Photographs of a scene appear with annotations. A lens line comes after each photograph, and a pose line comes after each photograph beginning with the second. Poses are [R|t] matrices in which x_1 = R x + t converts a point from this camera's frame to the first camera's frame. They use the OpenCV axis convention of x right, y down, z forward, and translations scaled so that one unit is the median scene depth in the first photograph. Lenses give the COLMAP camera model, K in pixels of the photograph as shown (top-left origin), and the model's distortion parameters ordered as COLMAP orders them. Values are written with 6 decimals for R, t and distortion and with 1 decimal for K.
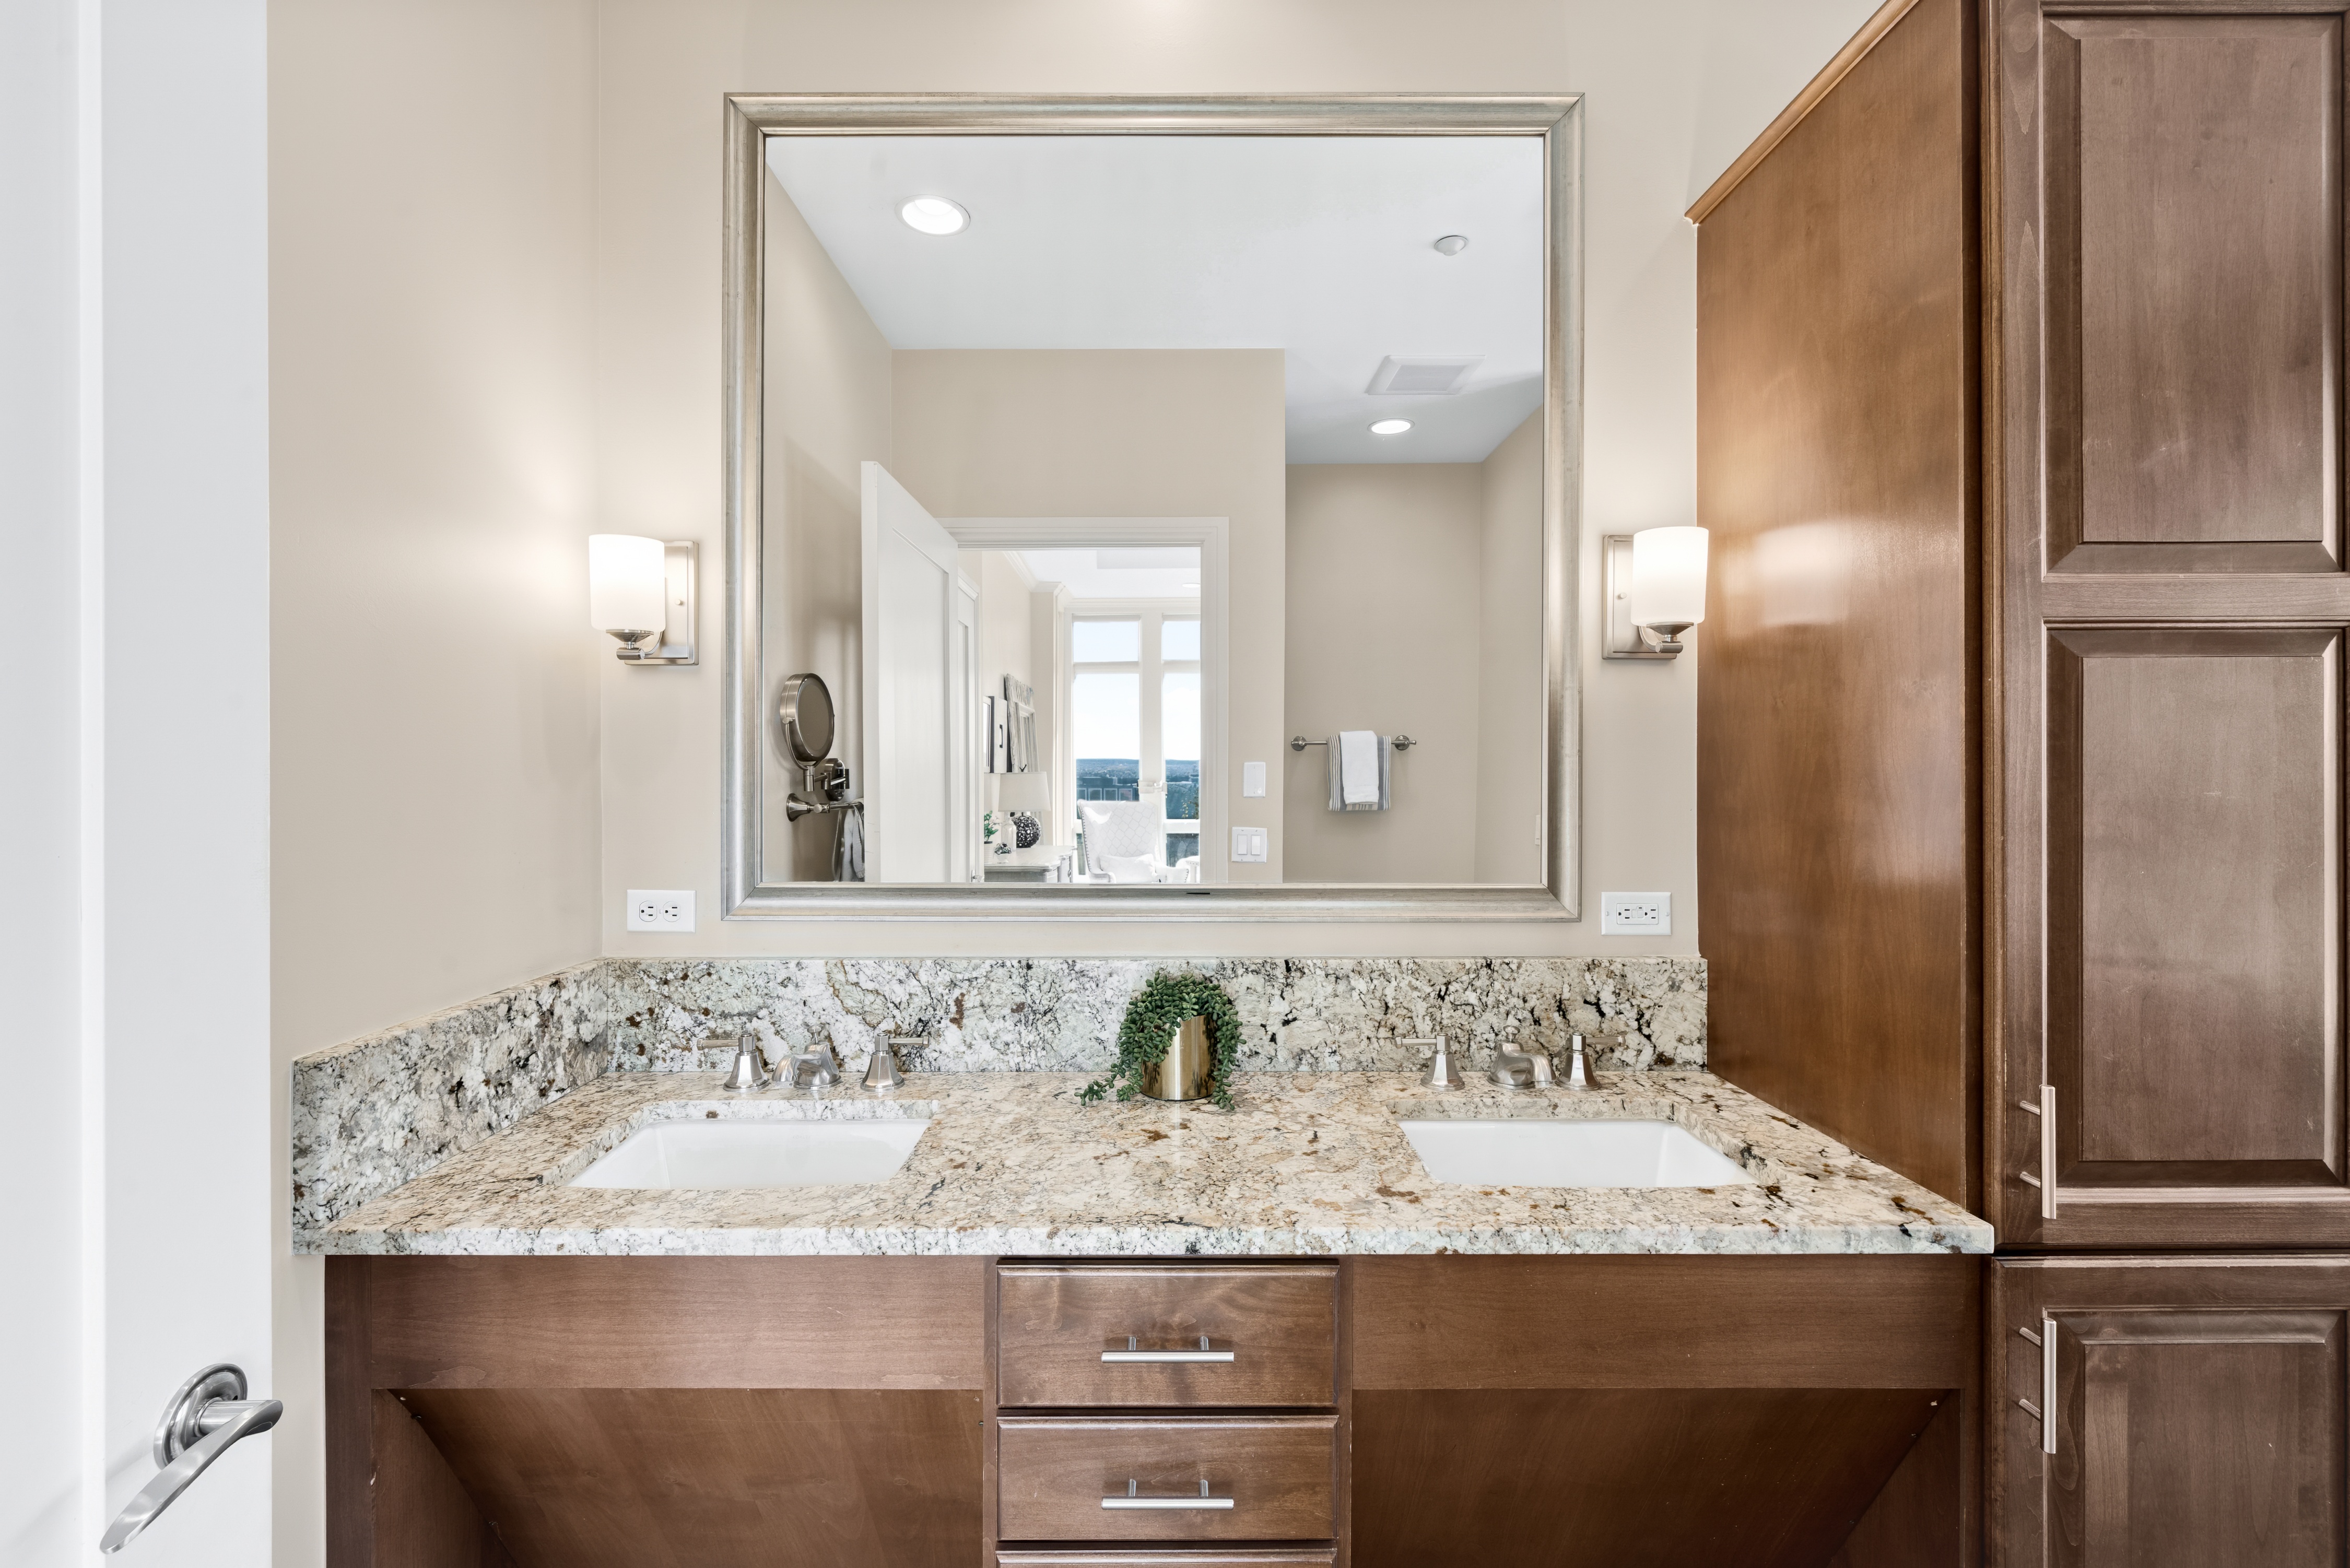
lens RADIAL K [[1017.7, 0, 1162.7], [0, 1017.7, 769.6], [0, 0, 1]] dist [0.001686, 0.000216]
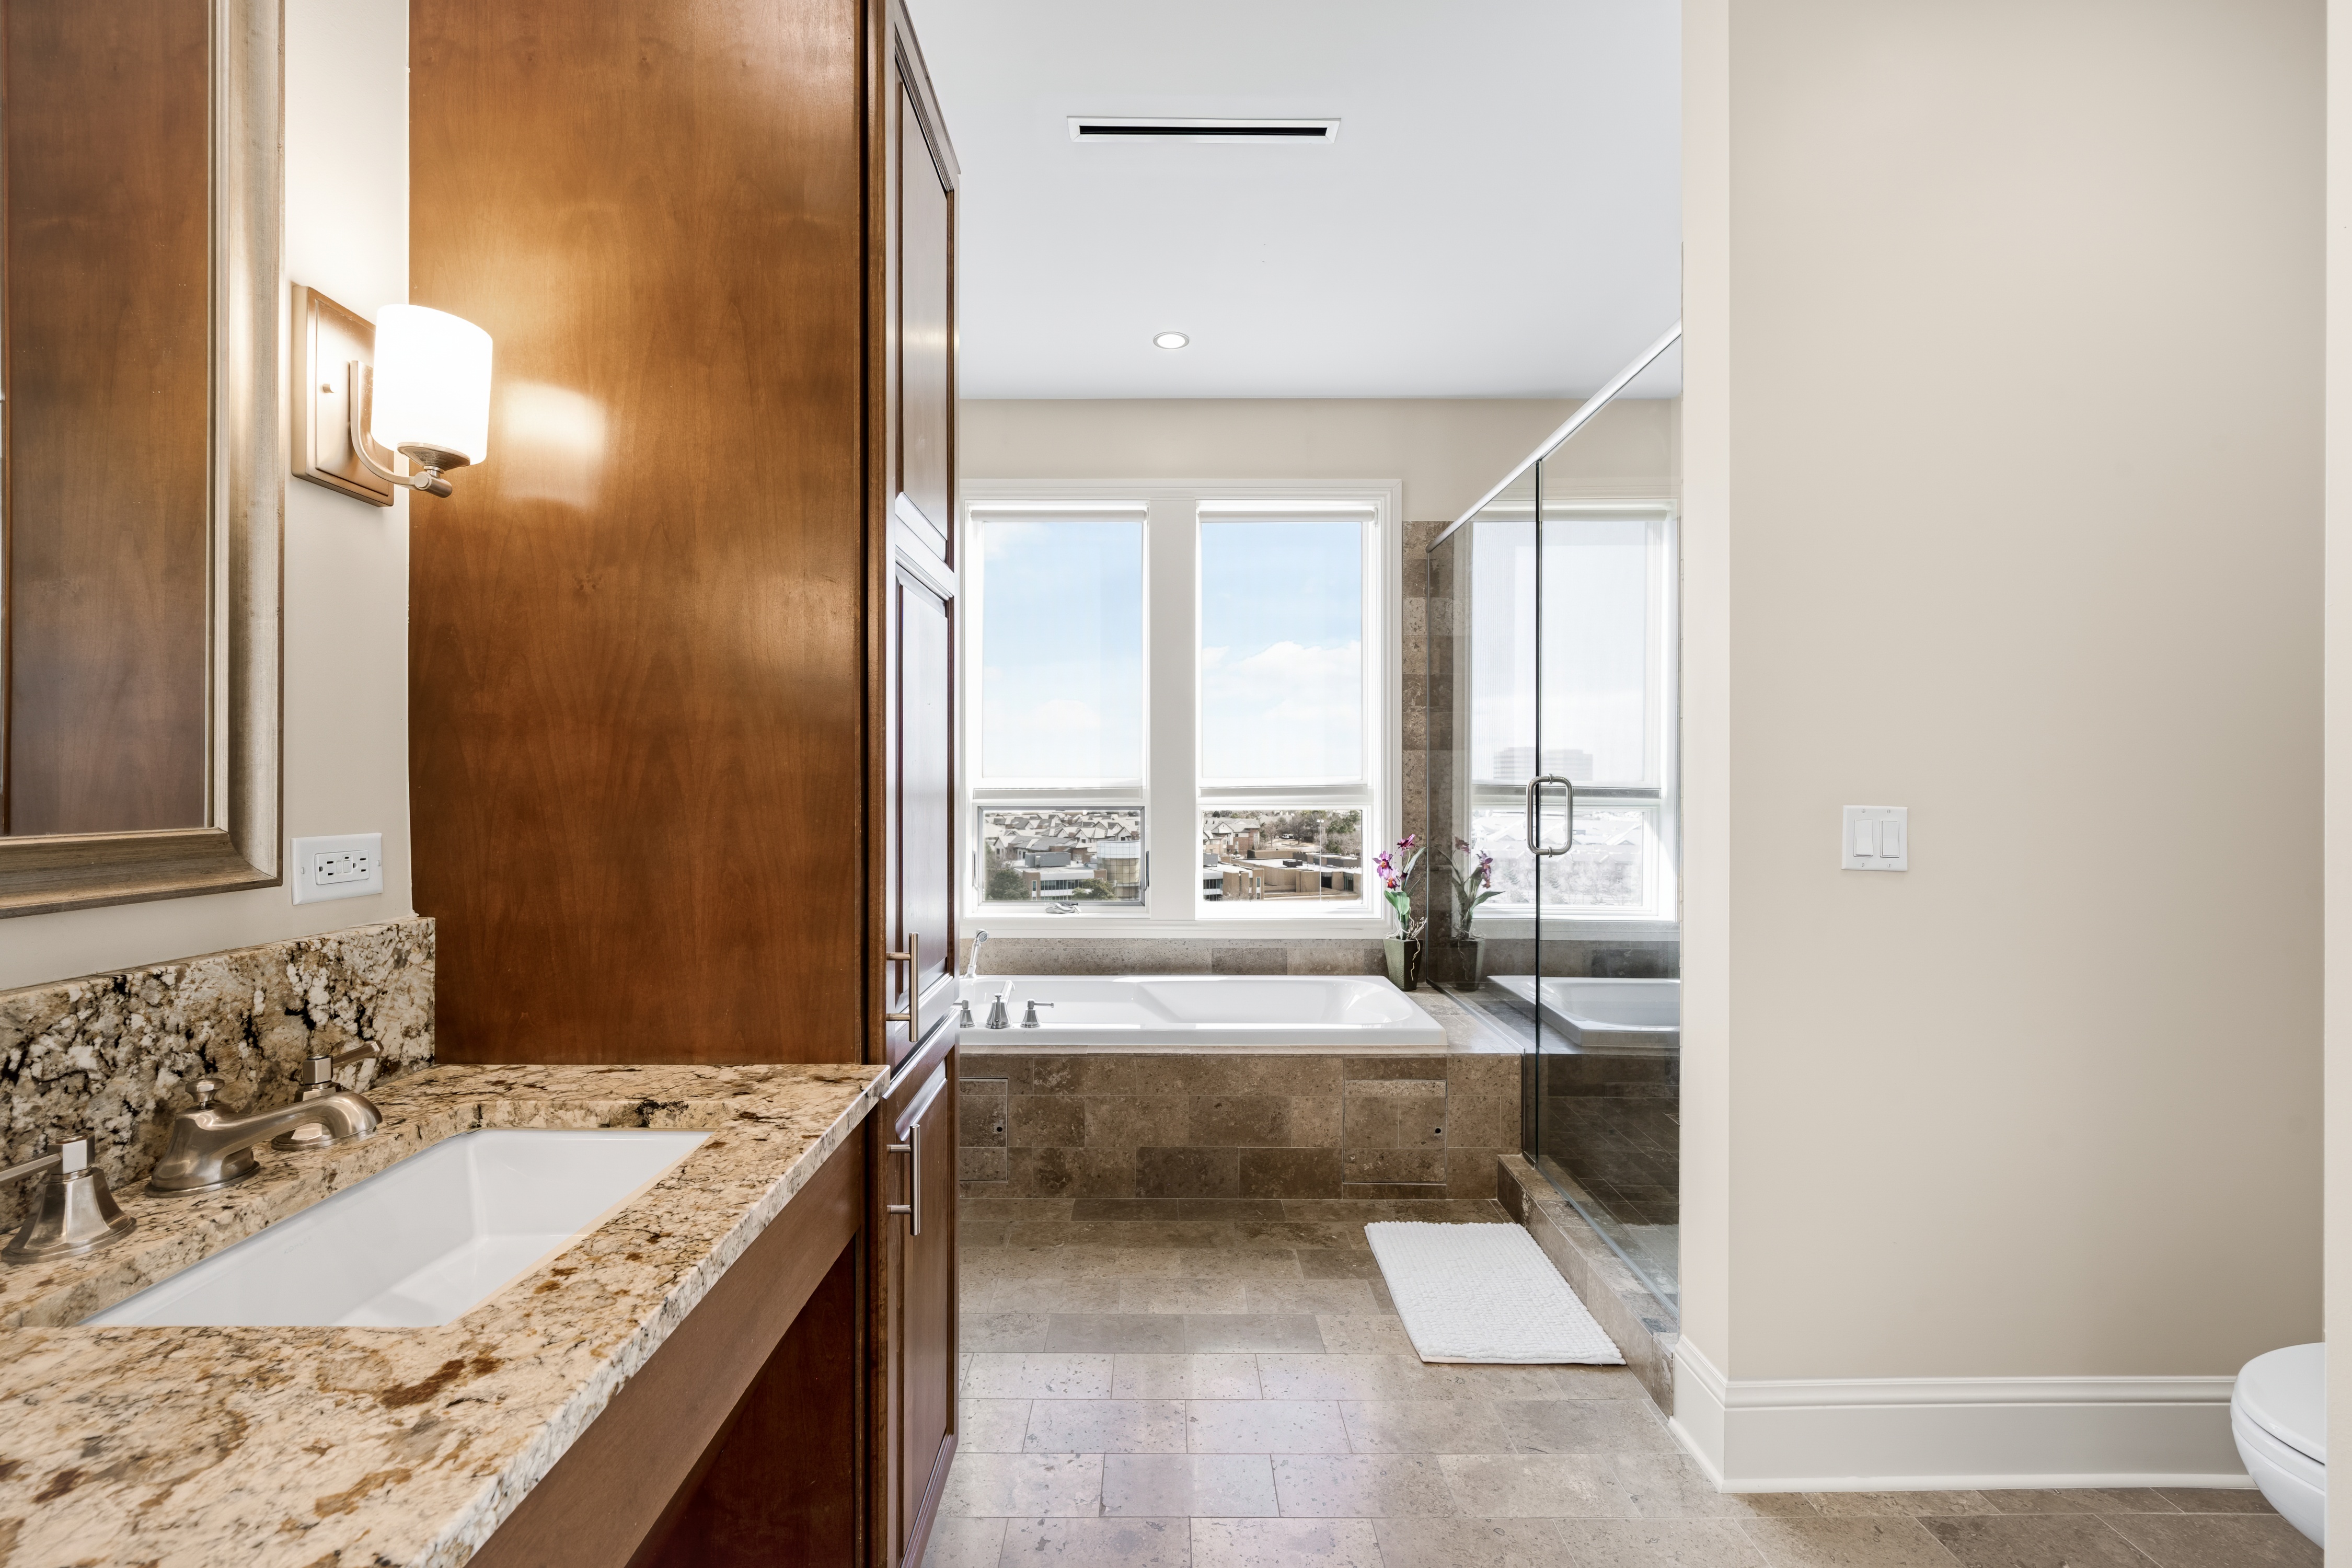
lens RADIAL K [[957.6, 0, 1169.9], [0, 957.6, 780.5], [0, 0, 1]] dist [-0.001063, 0.000397]
pose [[0.004428, -0.000828, 0.999990, -0.172055], [0.000298, 1.000000, 0.000827, 0.085379], [-0.999990, 0.000295, 0.004429, 0.454353]]
